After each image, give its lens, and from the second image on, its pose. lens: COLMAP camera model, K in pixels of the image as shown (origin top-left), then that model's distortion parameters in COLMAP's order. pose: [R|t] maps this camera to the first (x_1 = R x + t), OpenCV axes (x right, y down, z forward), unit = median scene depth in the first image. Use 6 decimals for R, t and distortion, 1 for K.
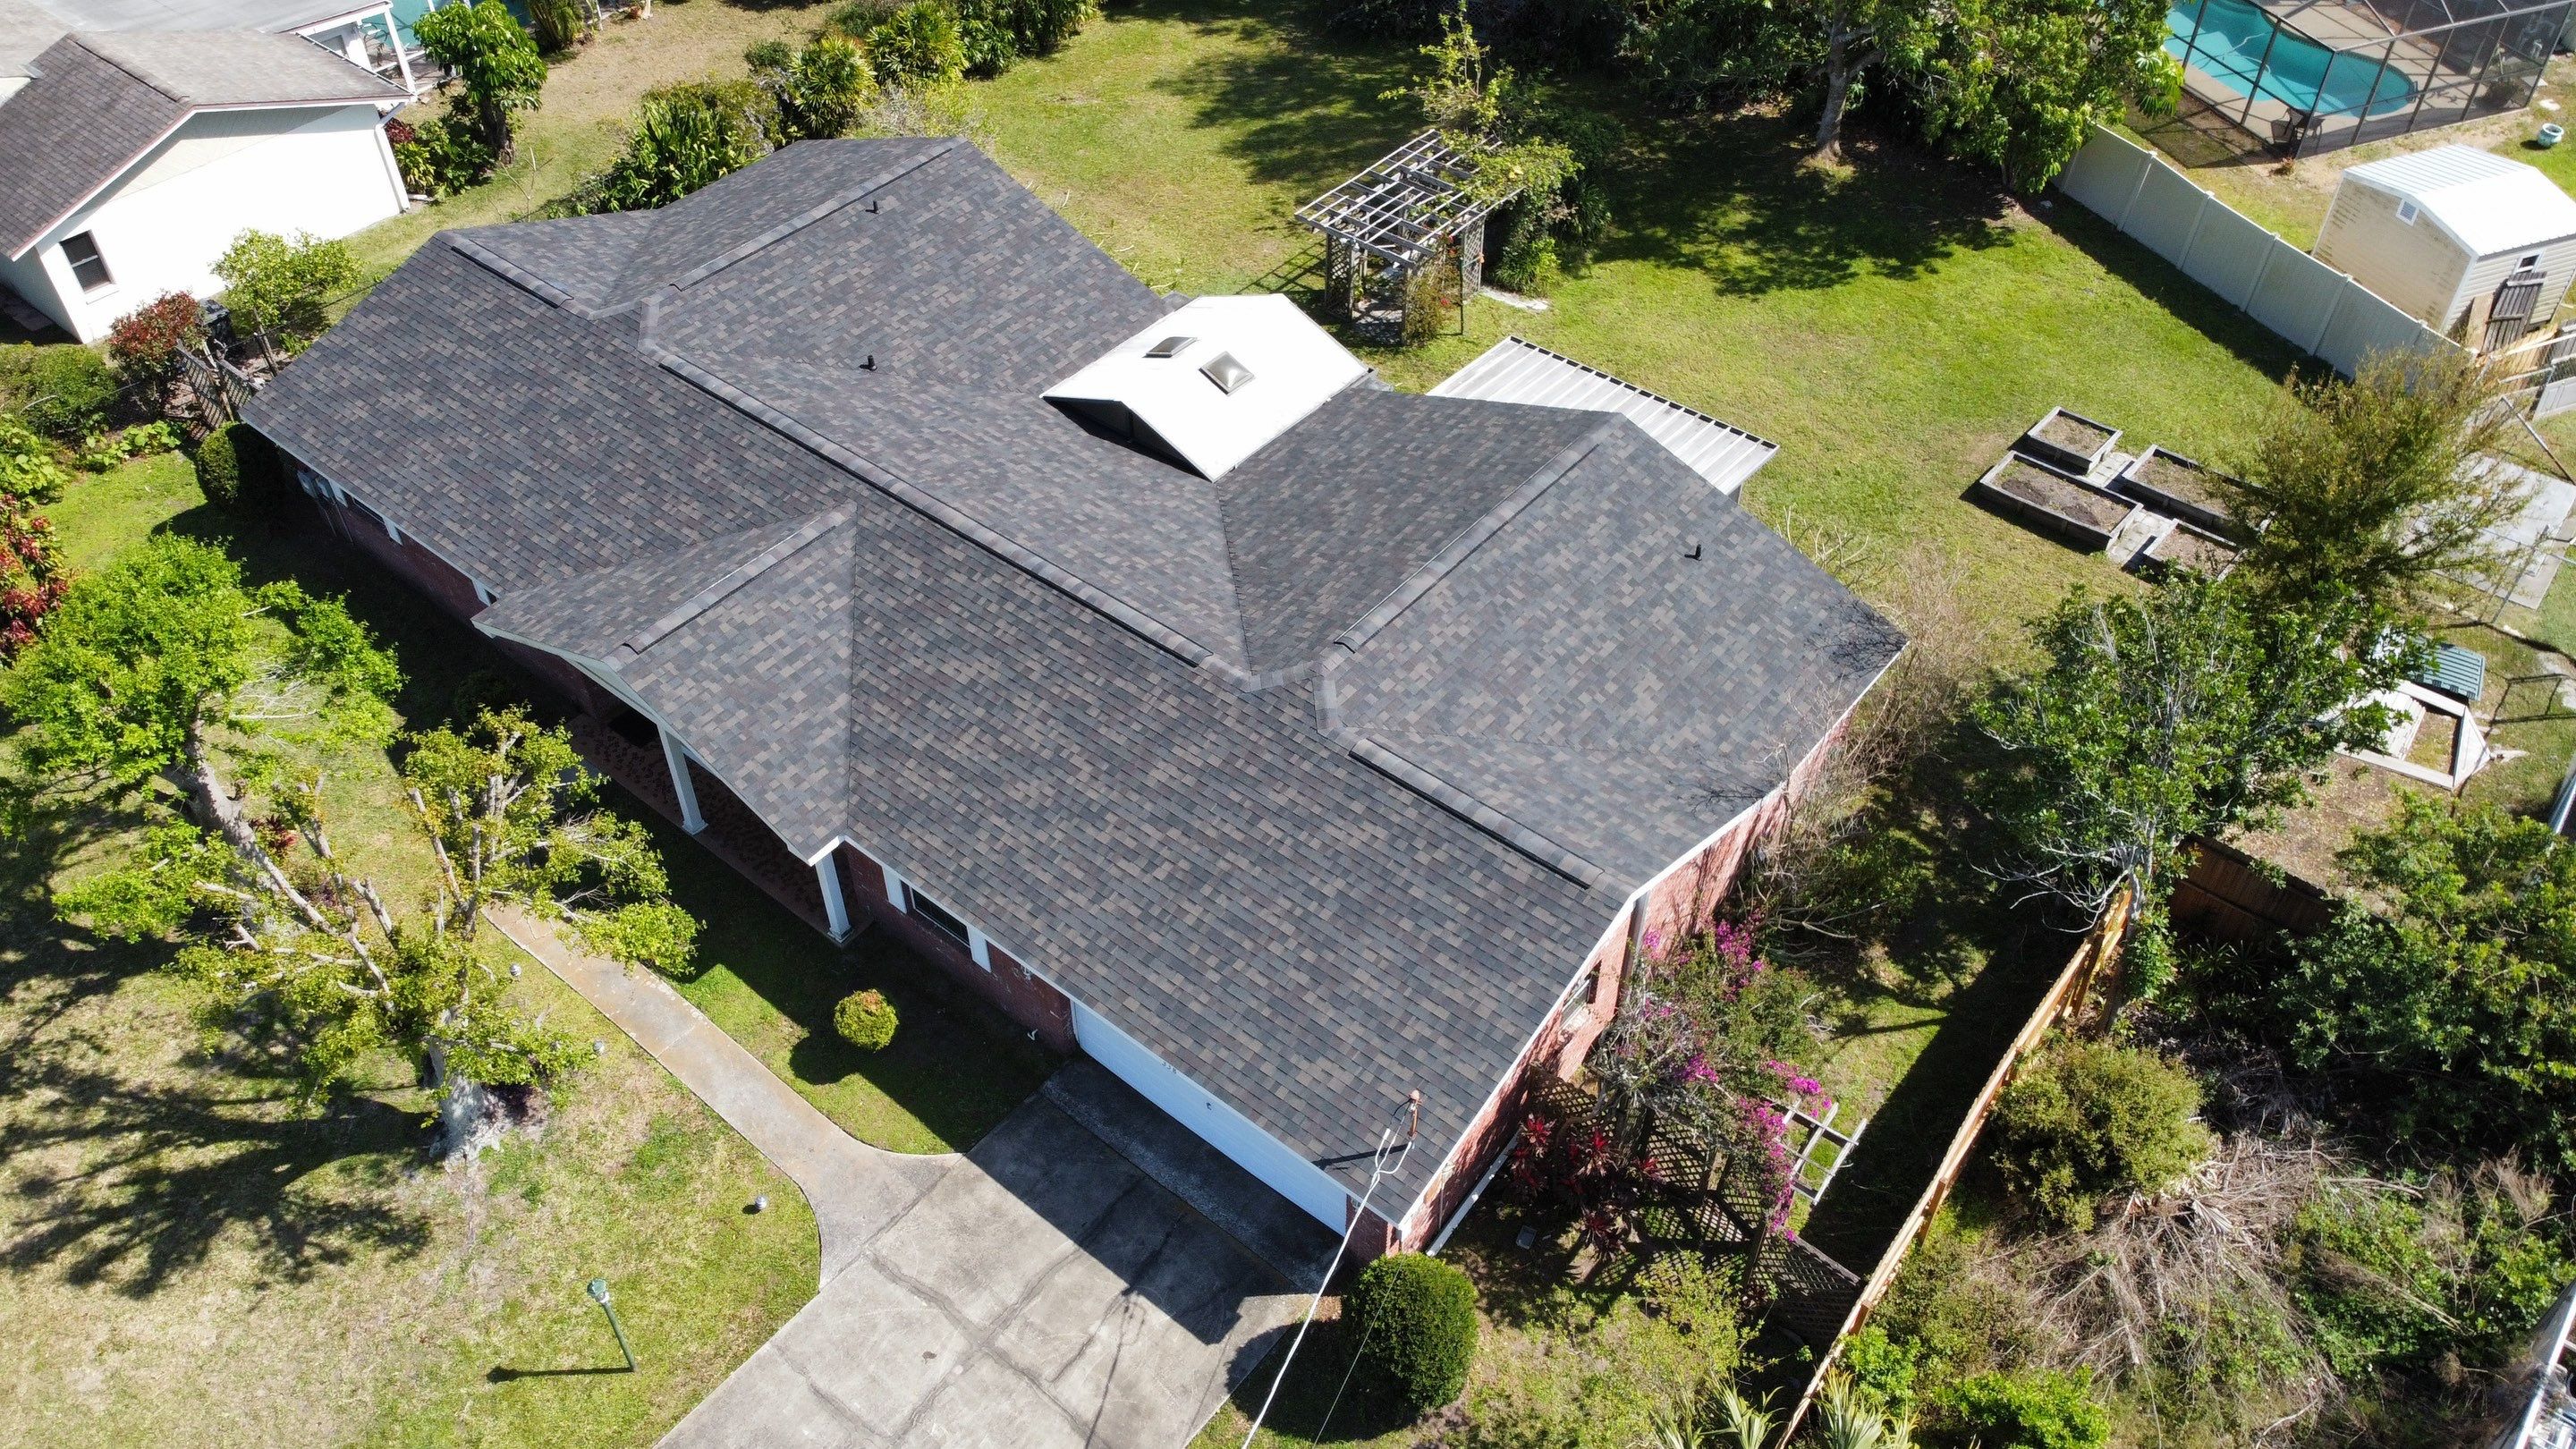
lens RADIAL K [[1933.6, 0, 1255.4], [0, 1933.6, 707.2], [0, 0, 1]] dist [0.004701, -0.001950]
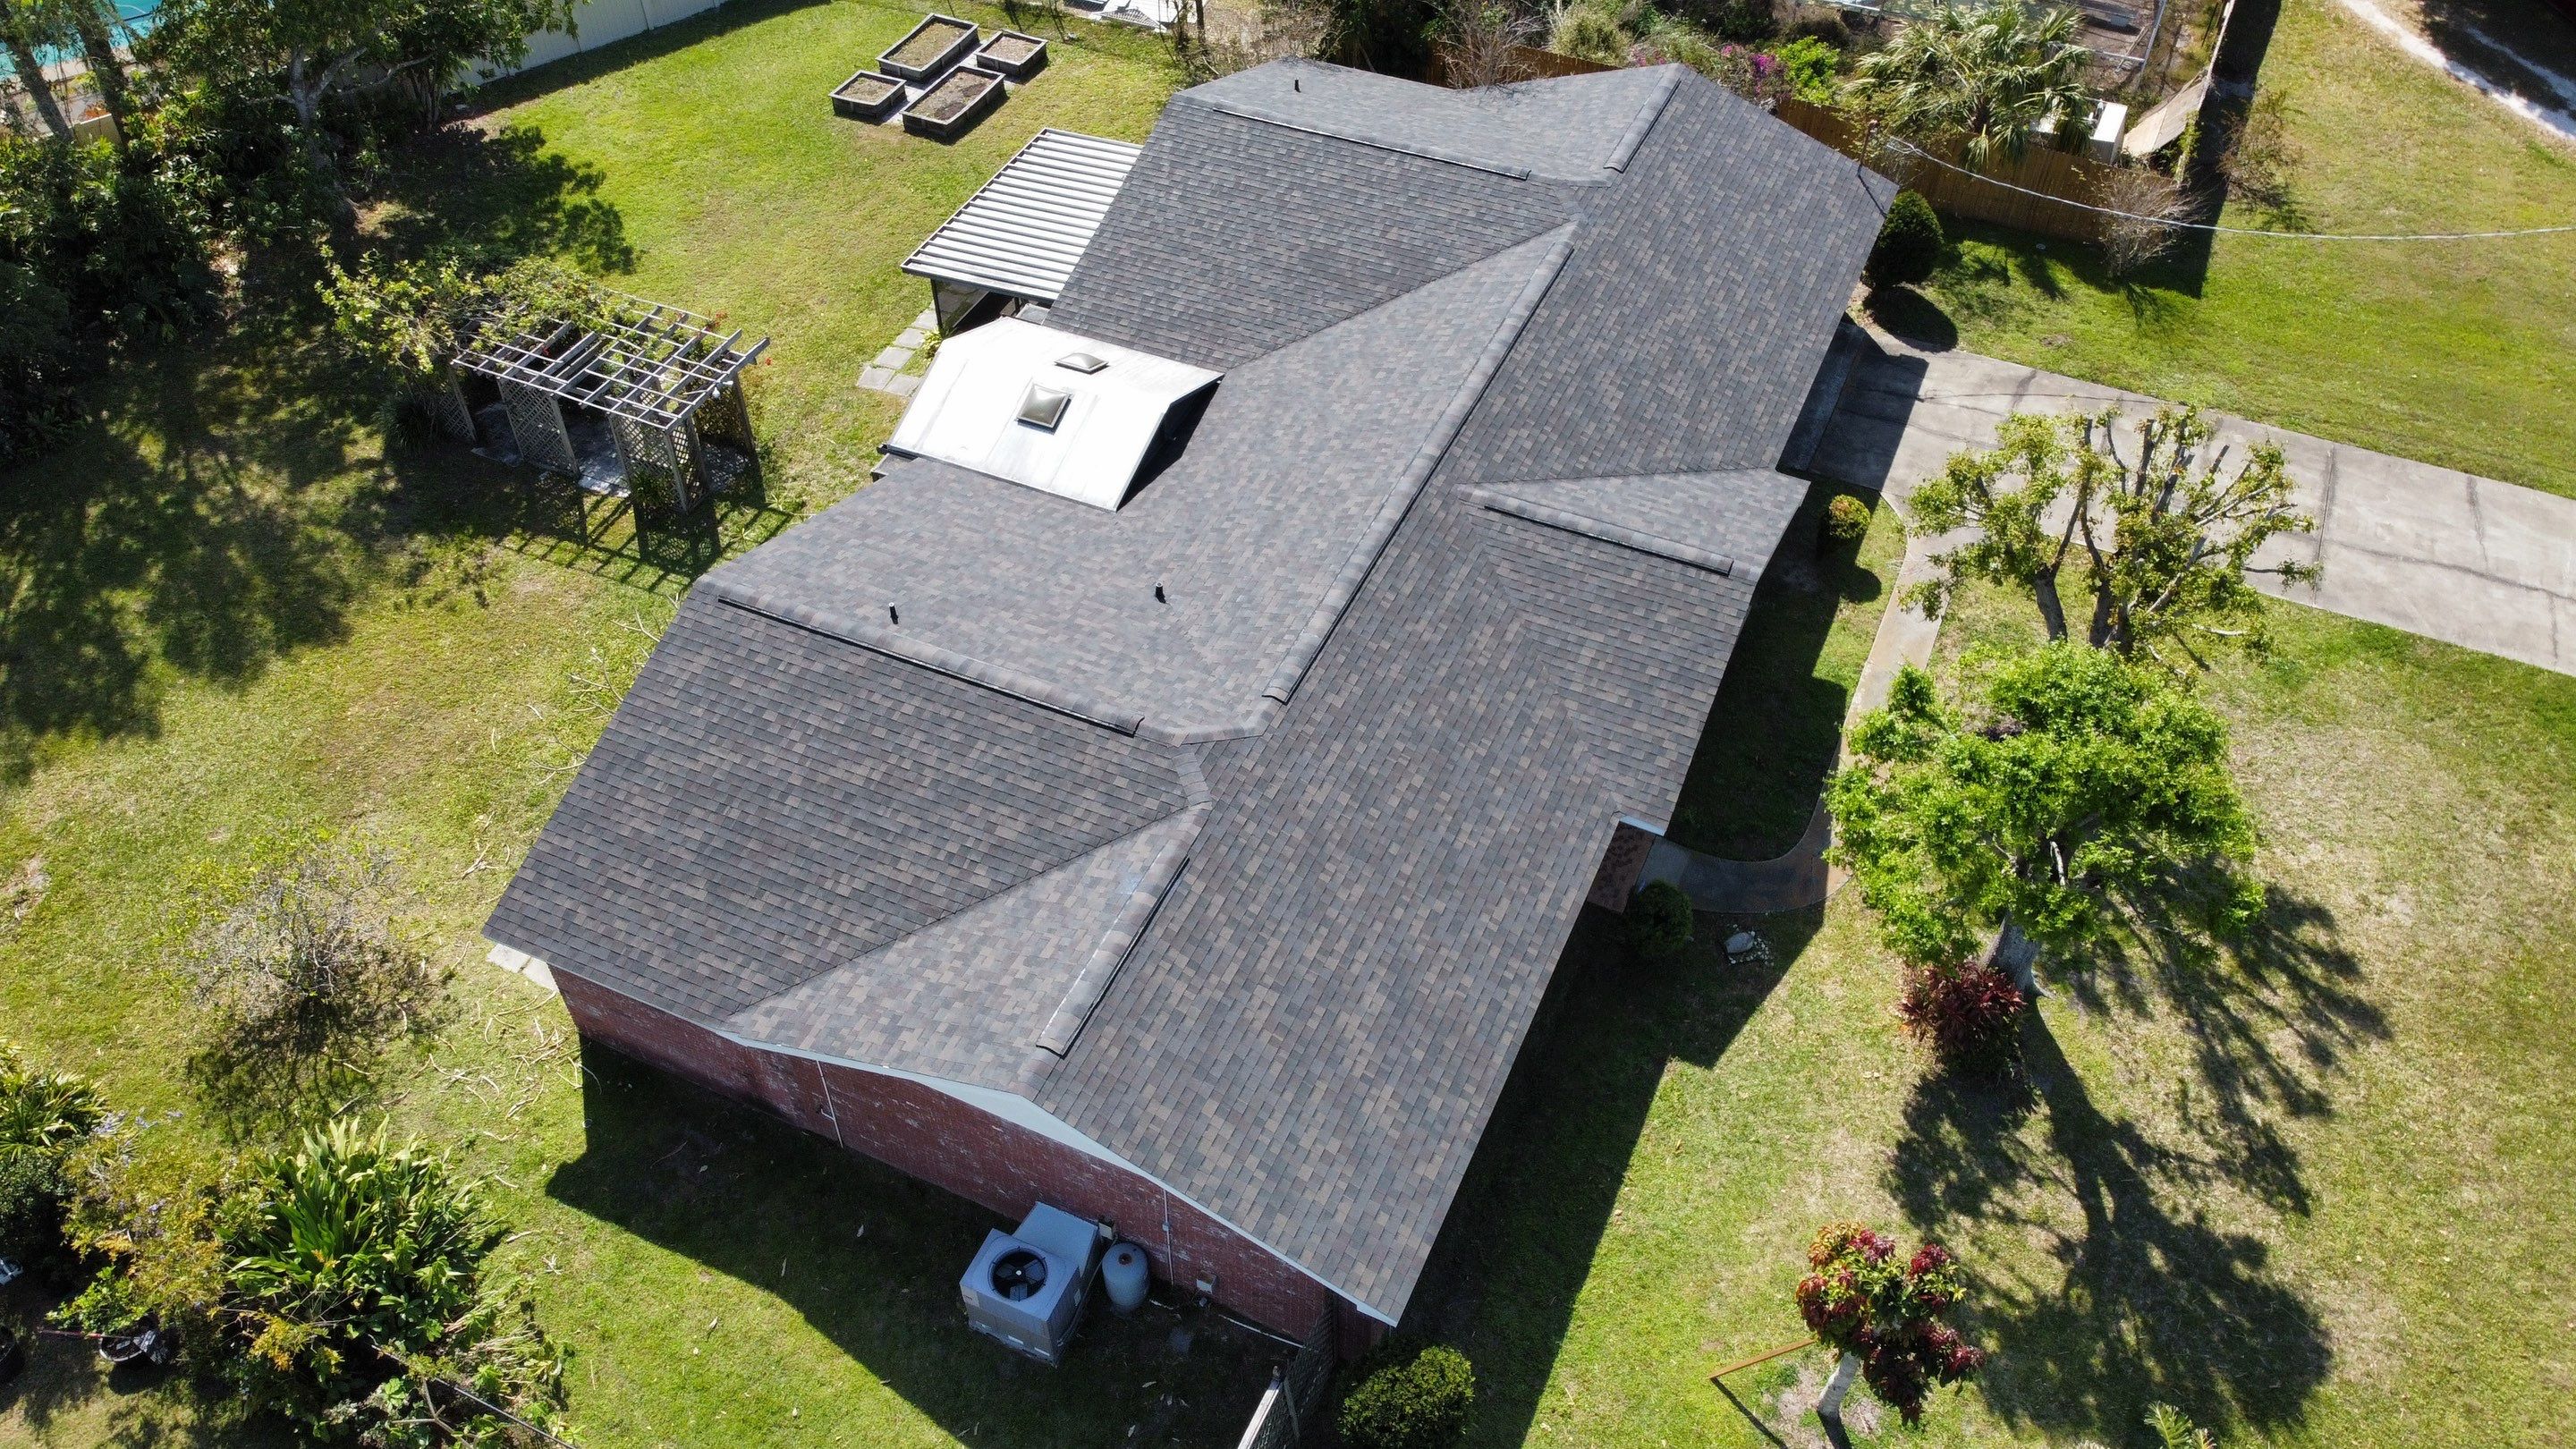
lens RADIAL K [[1937.4, 0, 1236.8], [0, 1937.4, 720.9], [0, 0, 1]] dist [0.000411, -0.004507]
pose [[-0.252704, -0.685007, 0.683305, -0.975657], [0.678054, 0.378412, 0.630117, -0.790084], [-0.690205, 0.622551, 0.368846, 0.827045]]
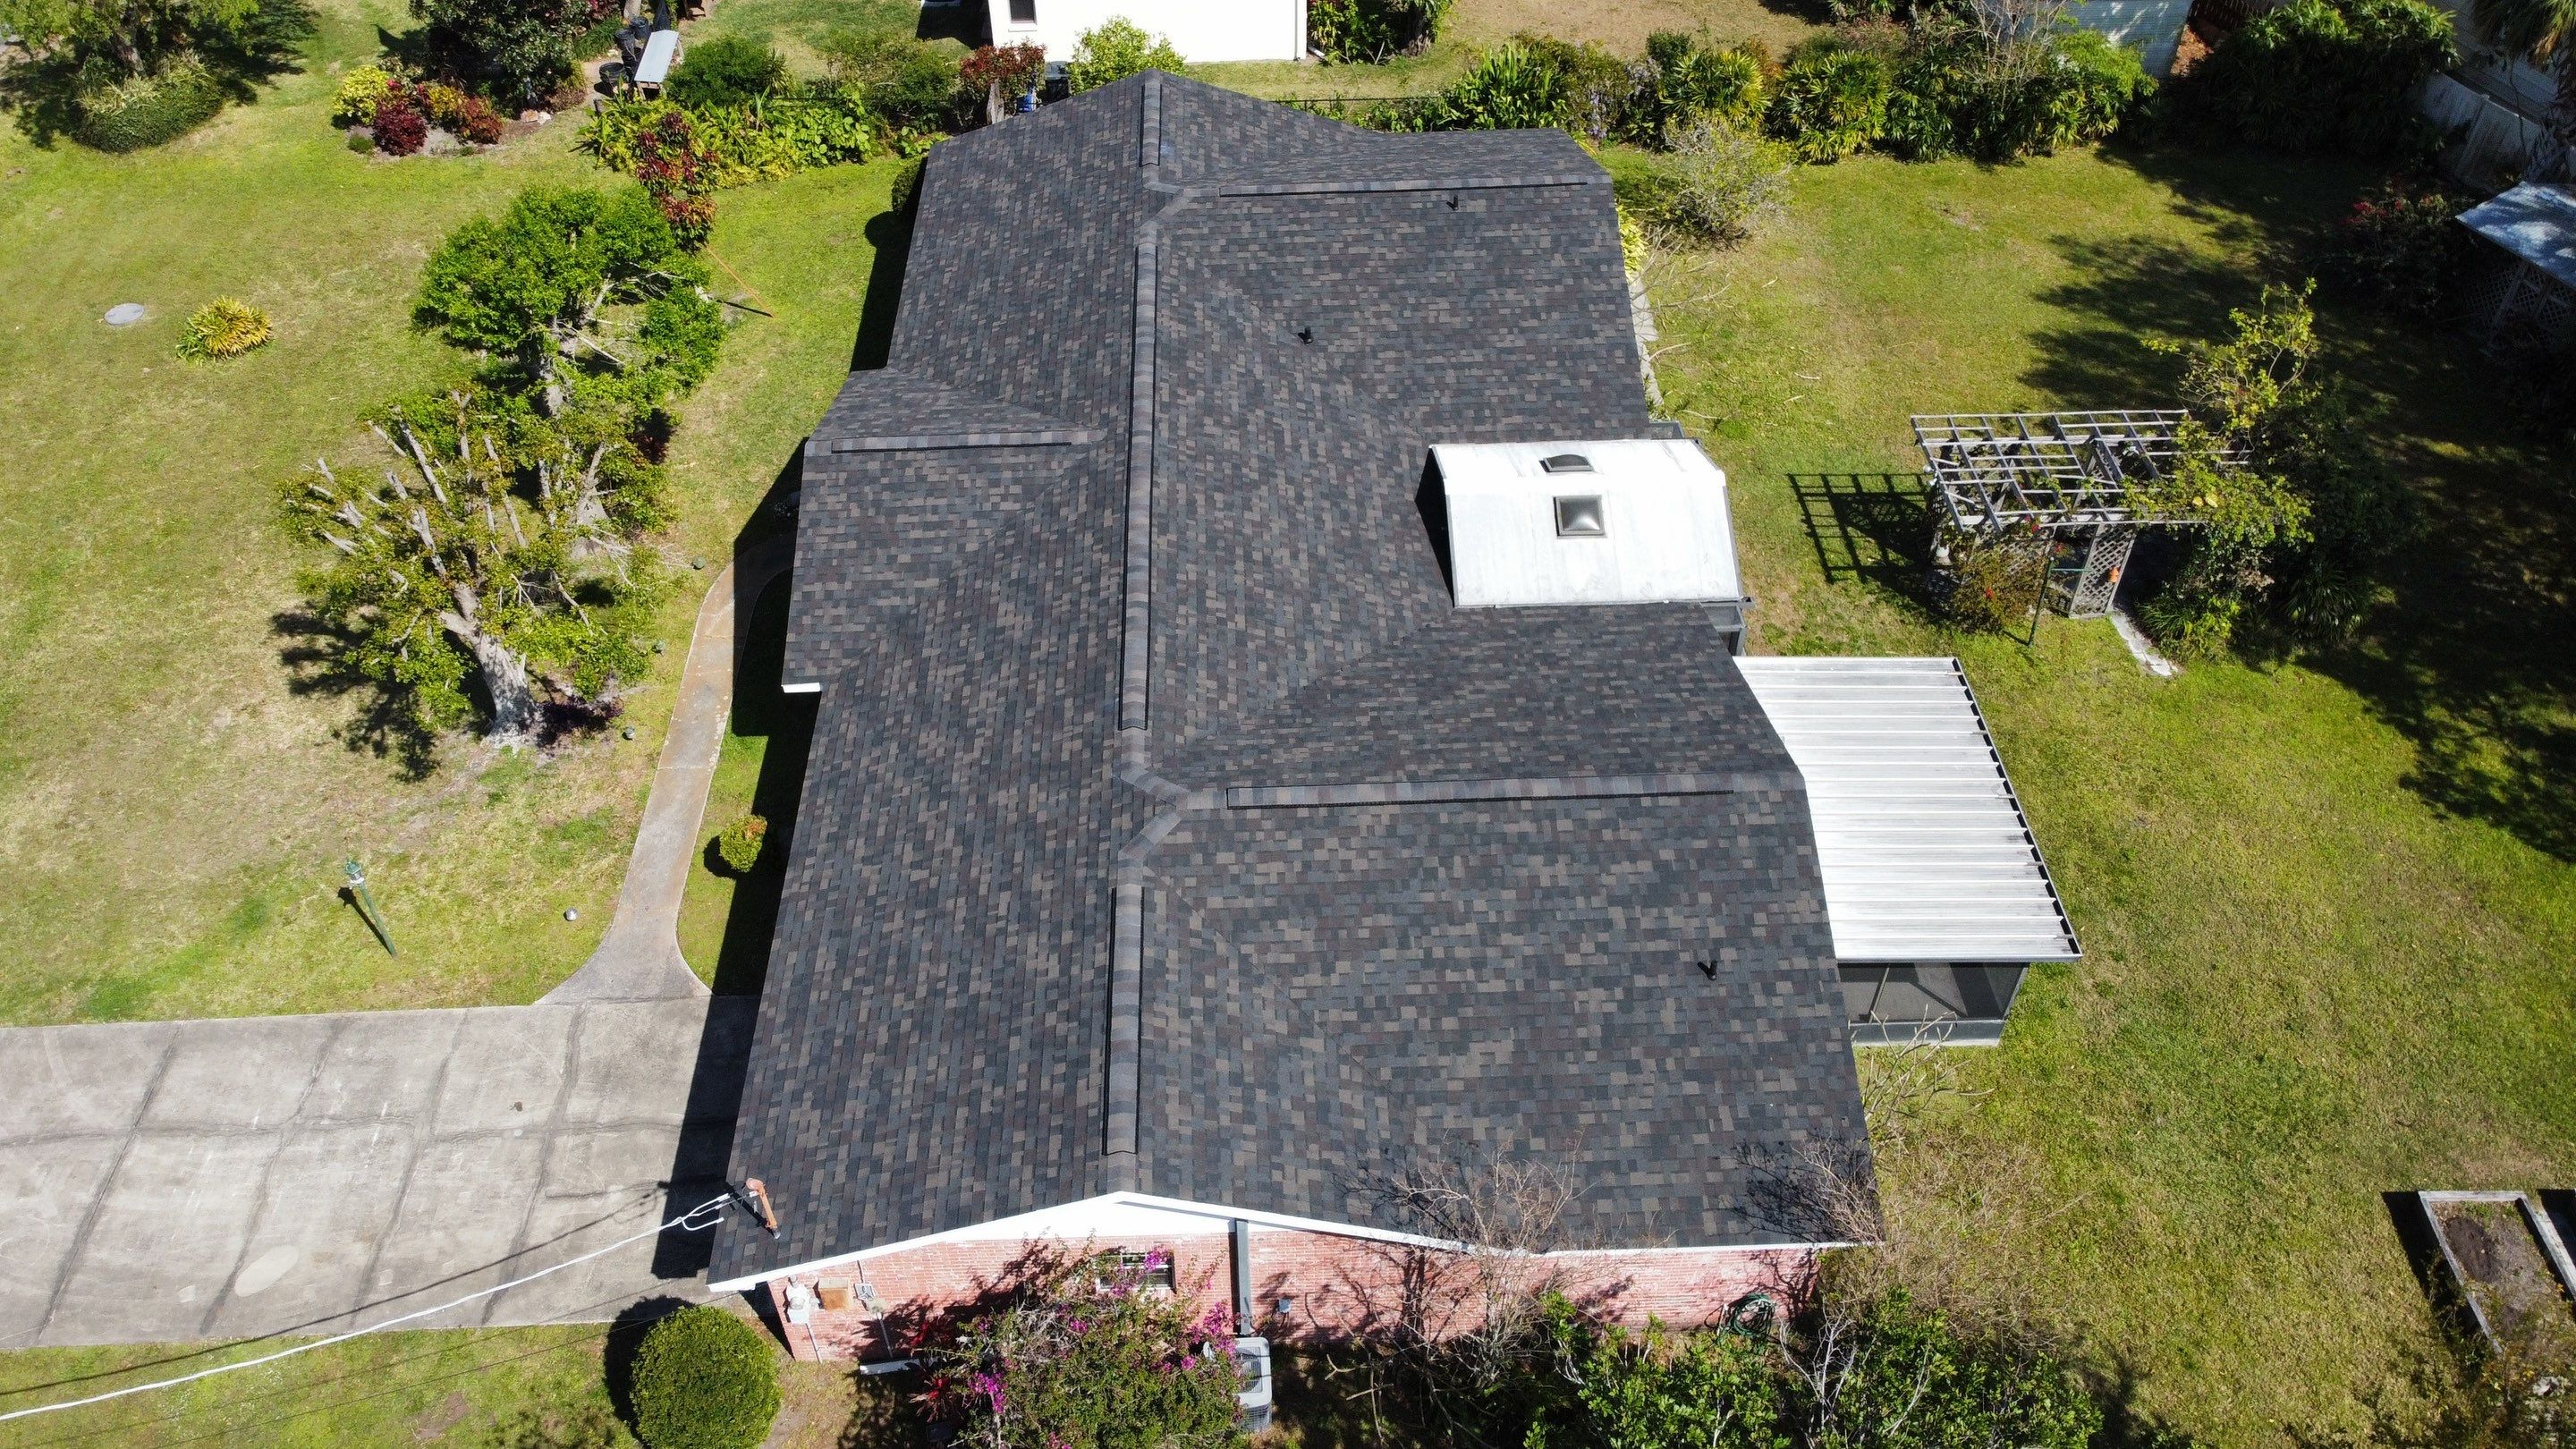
lens RADIAL K [[1933.6, 0, 1255.4], [0, 1933.6, 707.2], [0, 0, 1]] dist [0.004701, -0.001950]
pose [[0.663386, 0.522867, -0.535285, 0.477055], [-0.511262, 0.839060, 0.185980, -0.223141], [0.546379, 0.150294, 0.823942, 0.248824]]
